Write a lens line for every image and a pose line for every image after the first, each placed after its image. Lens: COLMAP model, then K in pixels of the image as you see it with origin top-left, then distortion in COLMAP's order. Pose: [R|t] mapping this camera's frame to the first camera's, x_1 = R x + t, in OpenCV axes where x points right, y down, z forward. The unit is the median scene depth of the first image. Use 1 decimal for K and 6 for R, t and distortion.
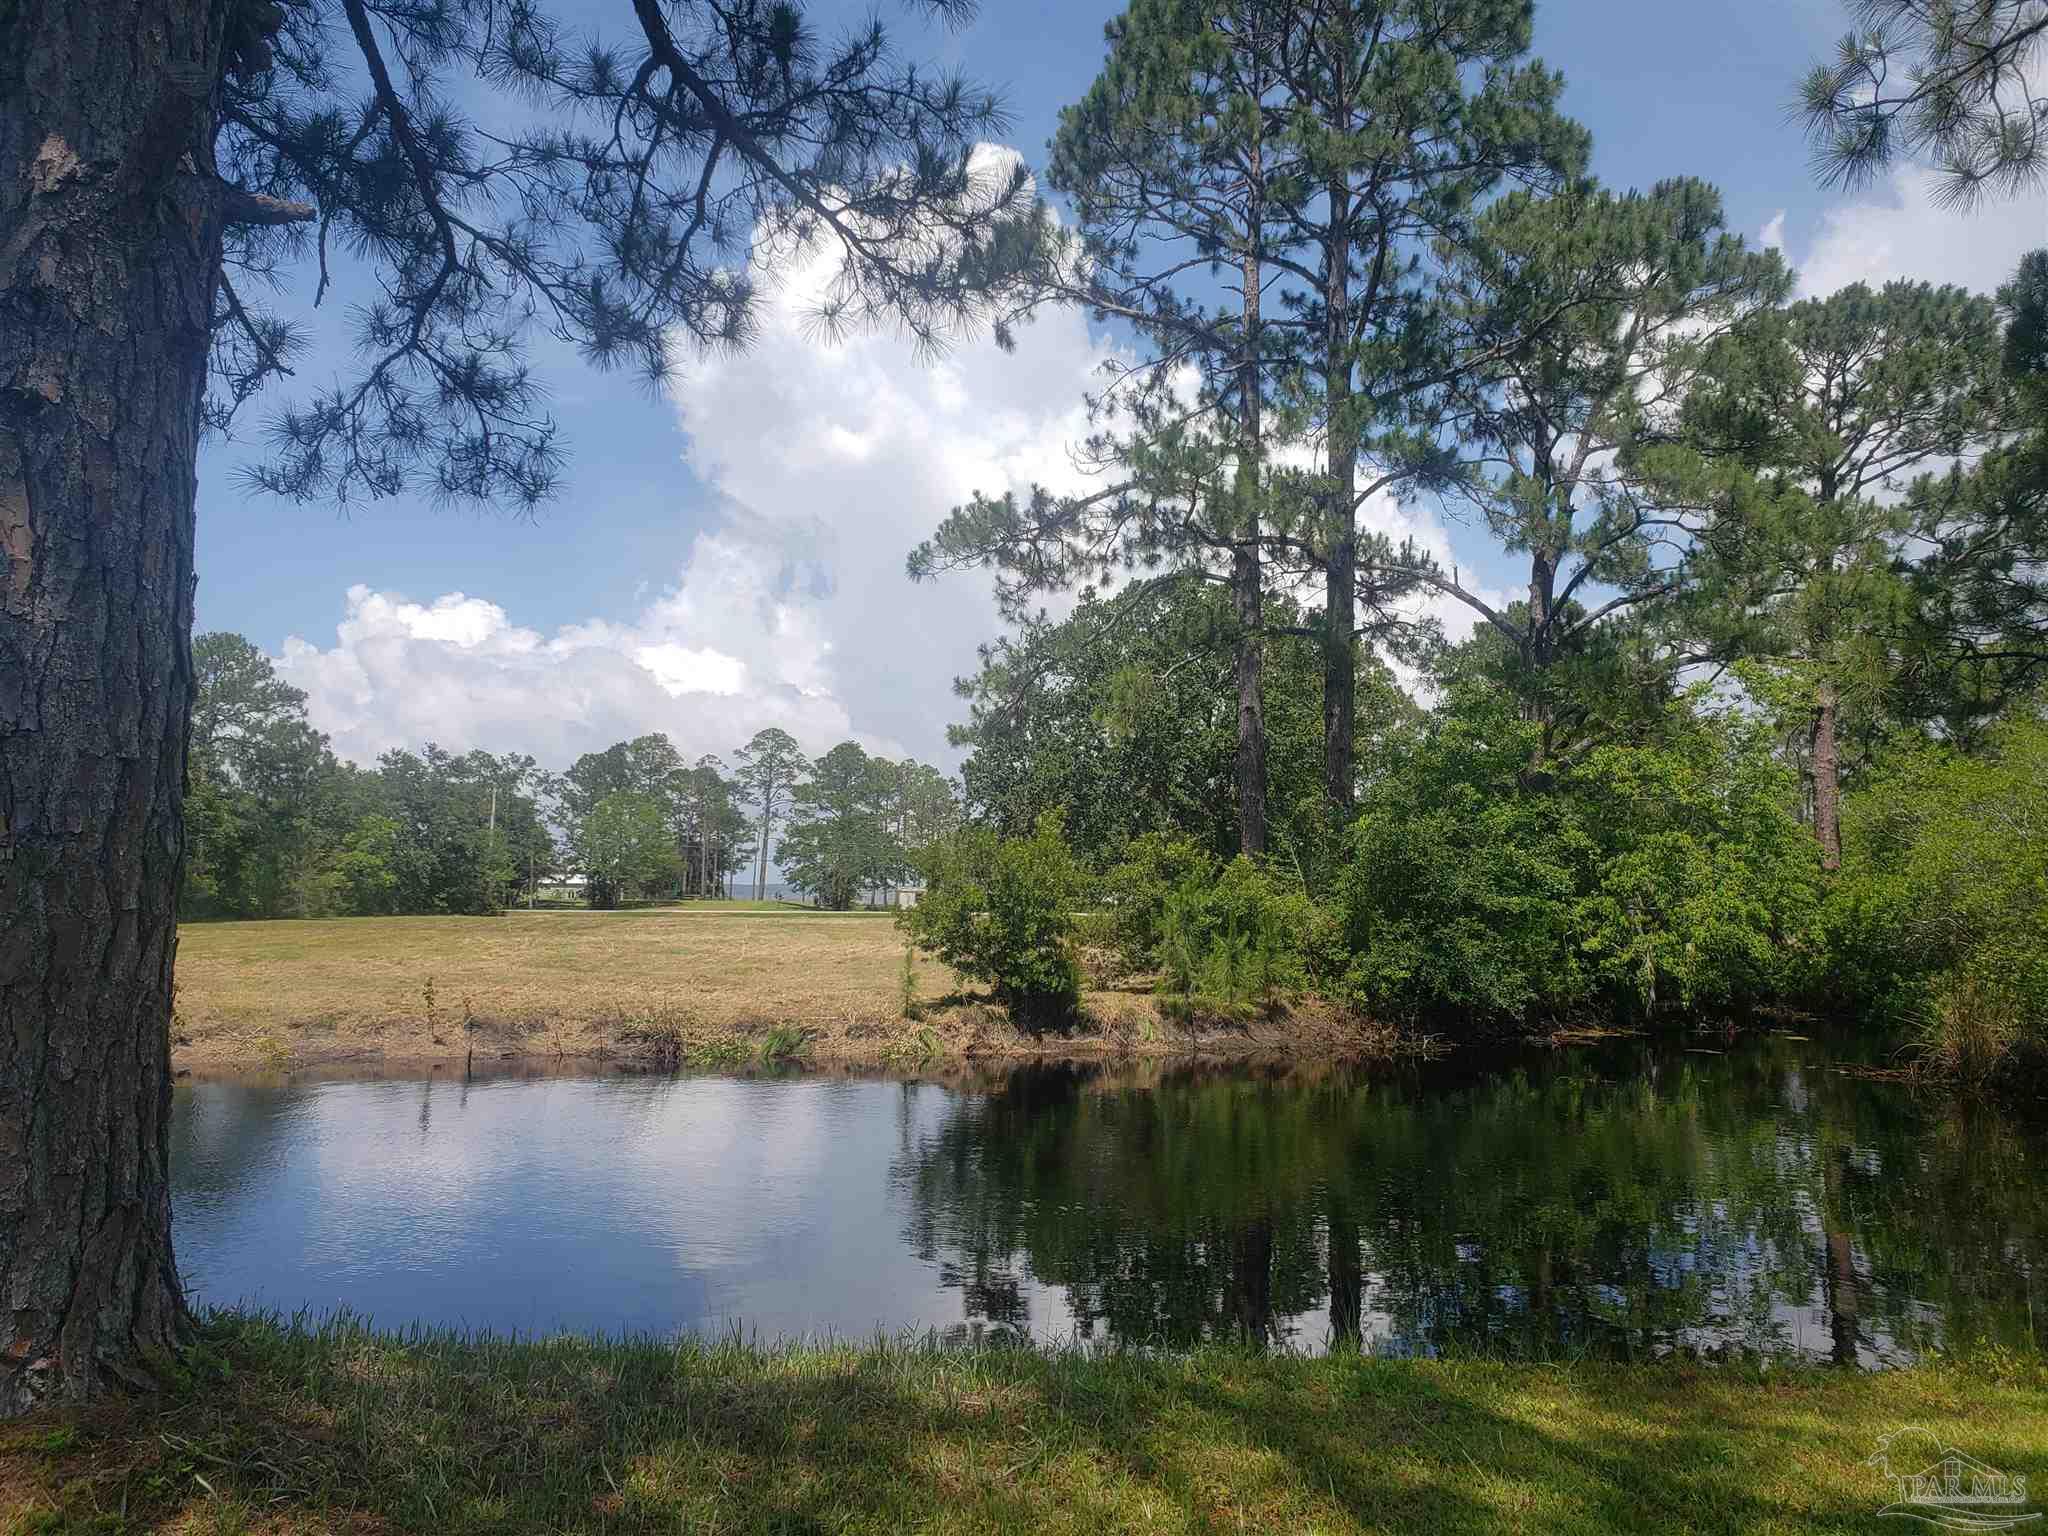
lens RADIAL K [[1563.4, 0, 1024.1], [0, 1563.4, 769.3], [0, 0, 1]] dist [-0.047606, -0.005022]
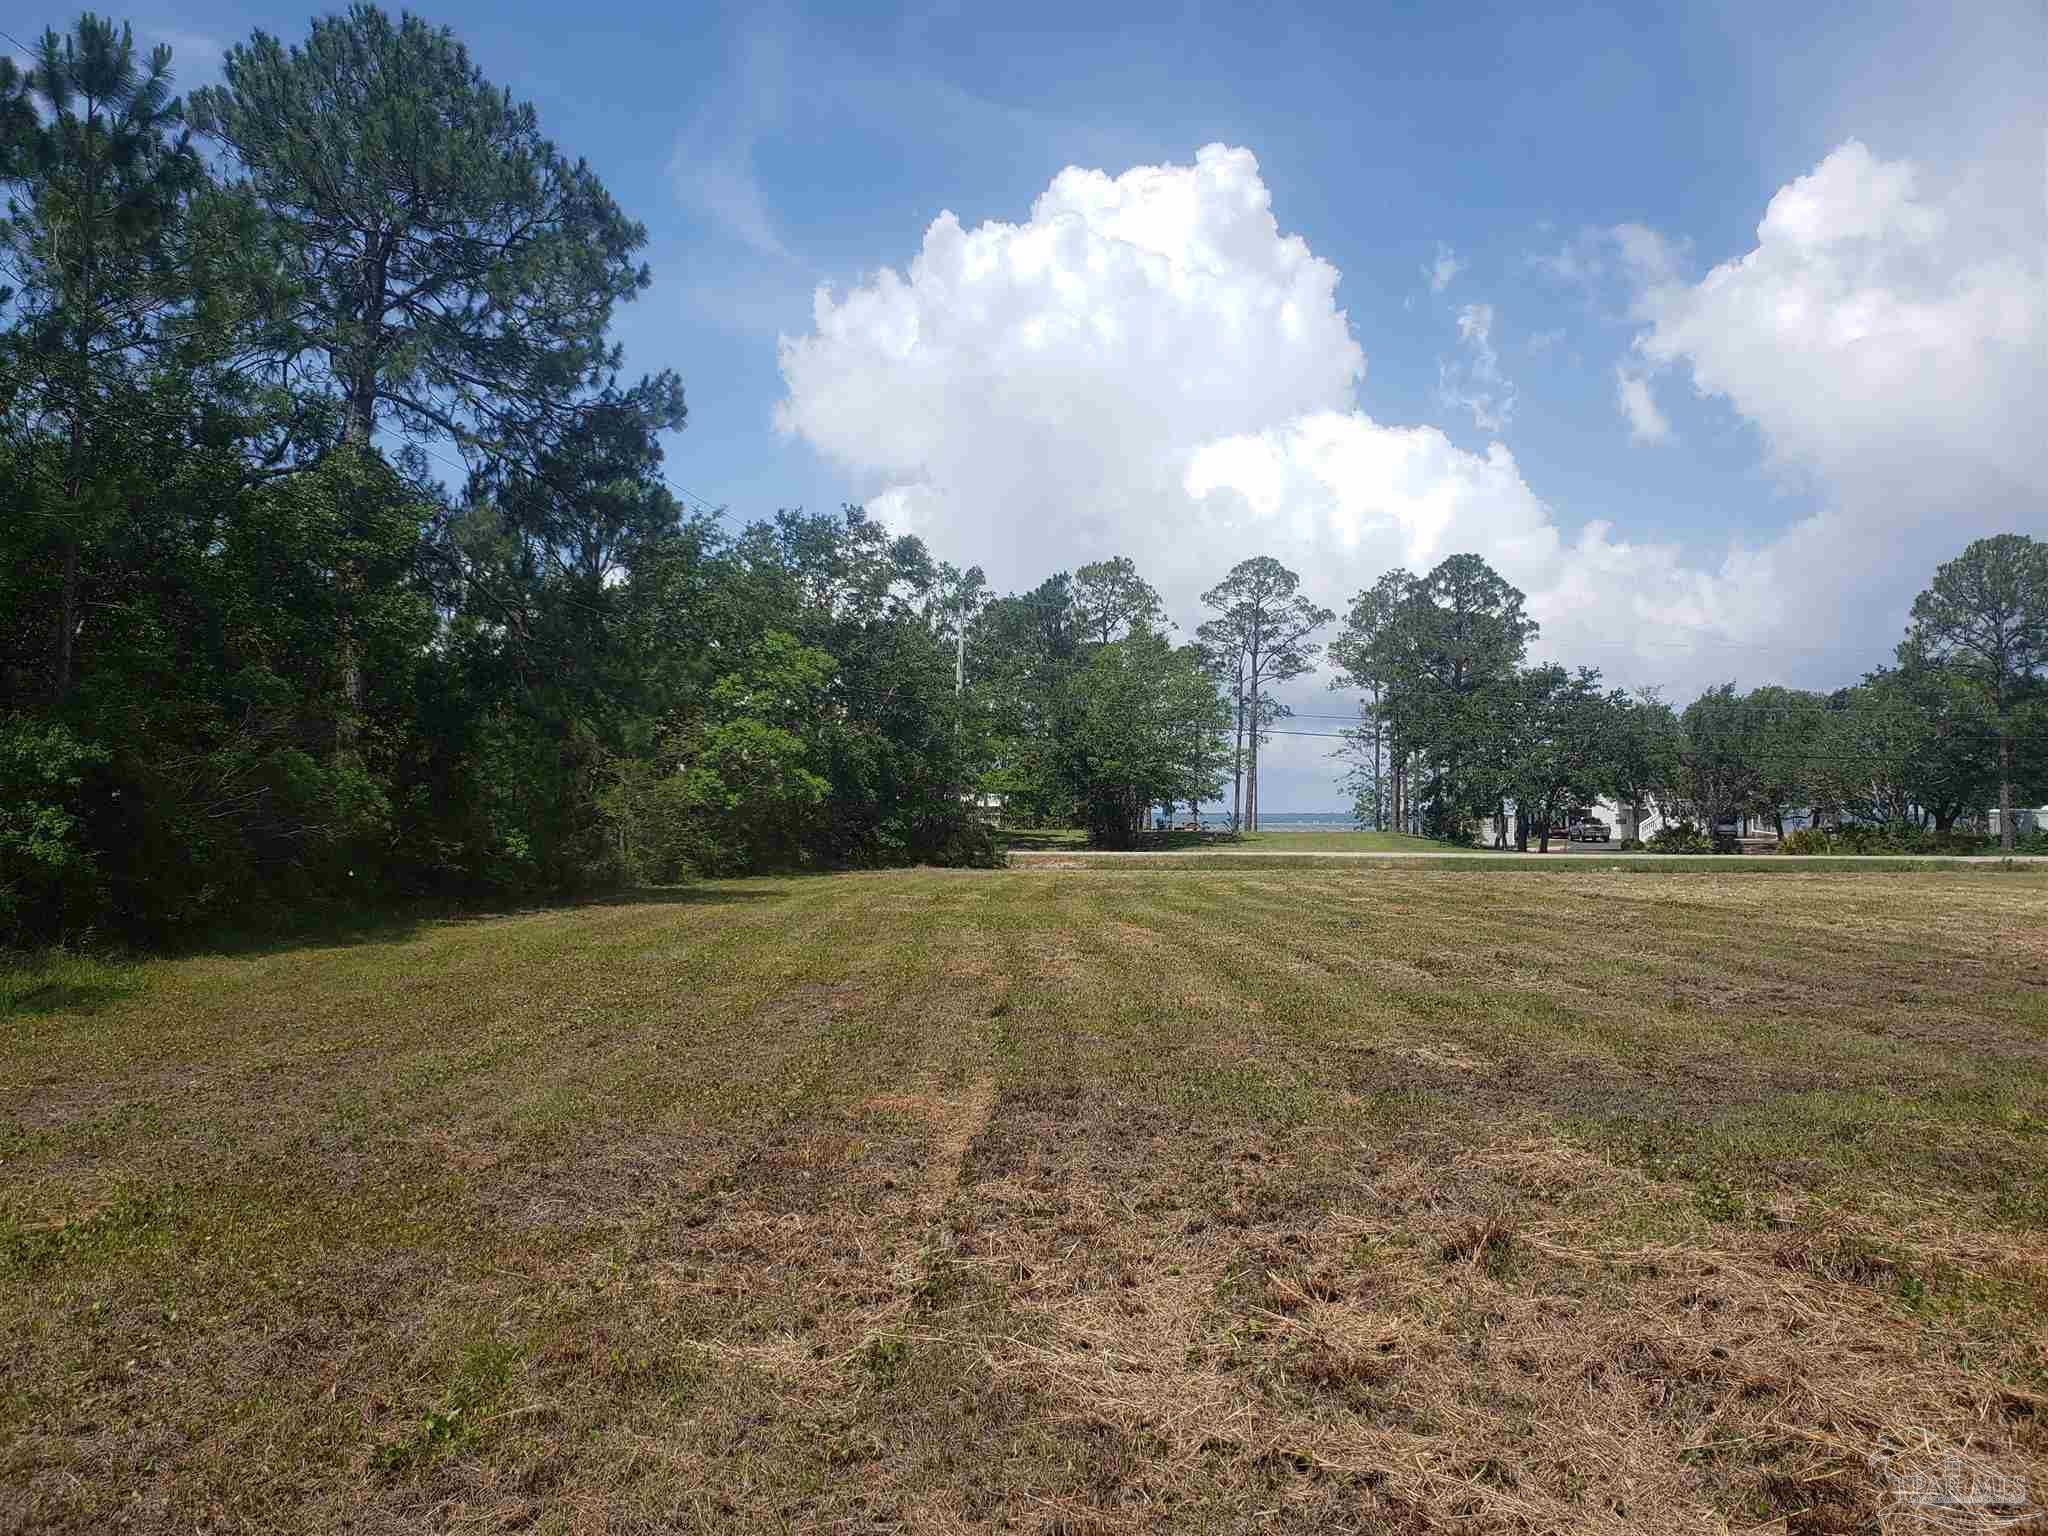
lens RADIAL K [[1563.4, 0, 1024.0], [0, 1563.4, 770.3], [0, 0, 1]] dist [-0.047606, -0.005022]
pose [[0.992074, -0.006619, -0.125481, -0.283950], [0.012902, 0.998700, 0.049323, 0.043646], [0.124991, -0.050552, 0.990869, 0.557062]]
